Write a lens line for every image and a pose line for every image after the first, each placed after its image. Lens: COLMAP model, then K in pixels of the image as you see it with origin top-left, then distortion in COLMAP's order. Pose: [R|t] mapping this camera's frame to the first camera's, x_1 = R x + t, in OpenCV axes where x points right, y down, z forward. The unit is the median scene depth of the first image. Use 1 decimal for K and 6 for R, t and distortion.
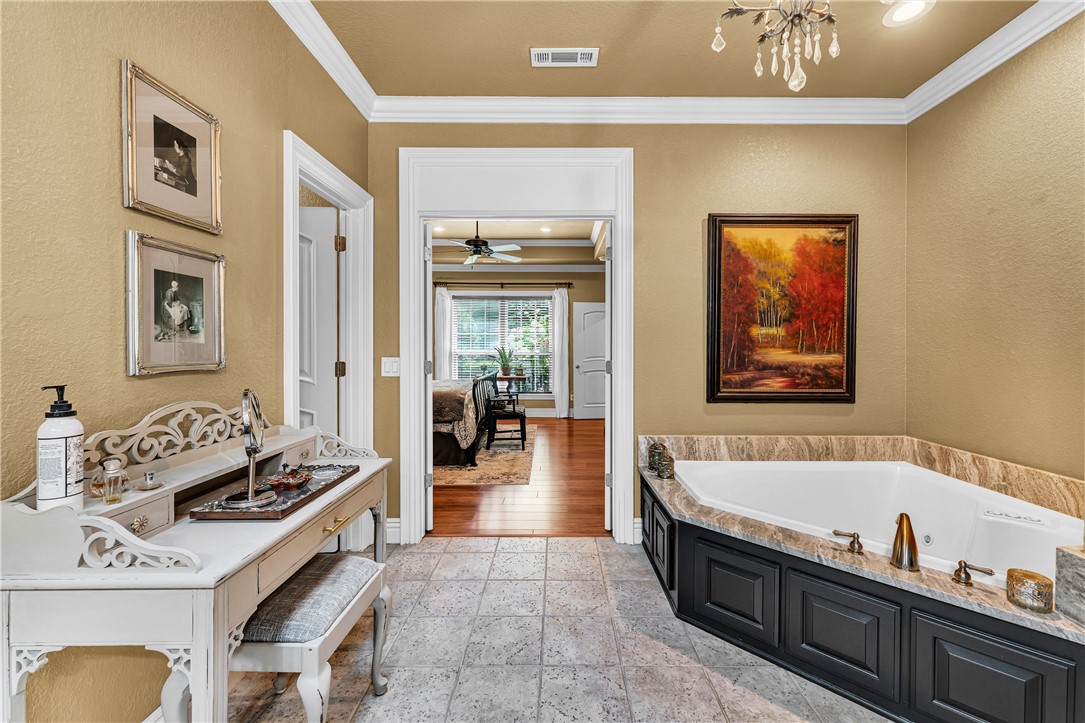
lens RADIAL K [[438.6, 0, 546.9], [0, 438.6, 356.1], [0, 0, 1]] dist [0.003882, -0.000187]
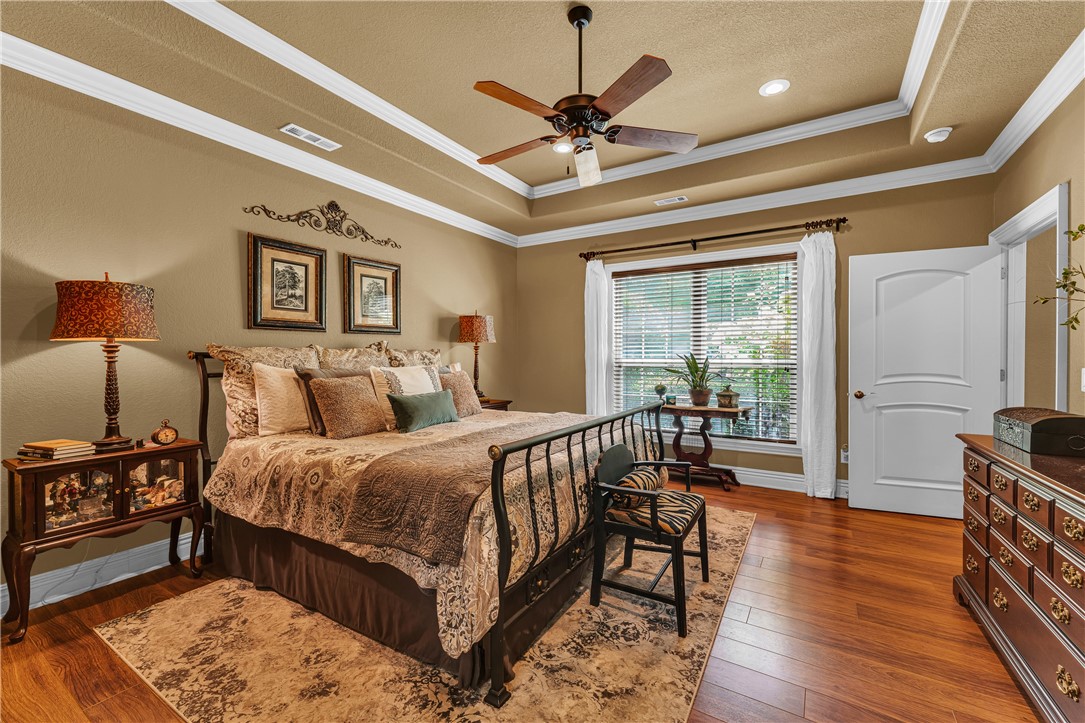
lens RADIAL K [[438.6, 0, 543.4], [0, 438.6, 361.6], [0, 0, 1]] dist [0.003882, -0.000187]
pose [[0.854530, 0.002263, -0.519397, 0.025248], [-0.004577, 0.999984, -0.003172, -0.007765], [0.519382, 0.005088, 0.854527, 0.421184]]
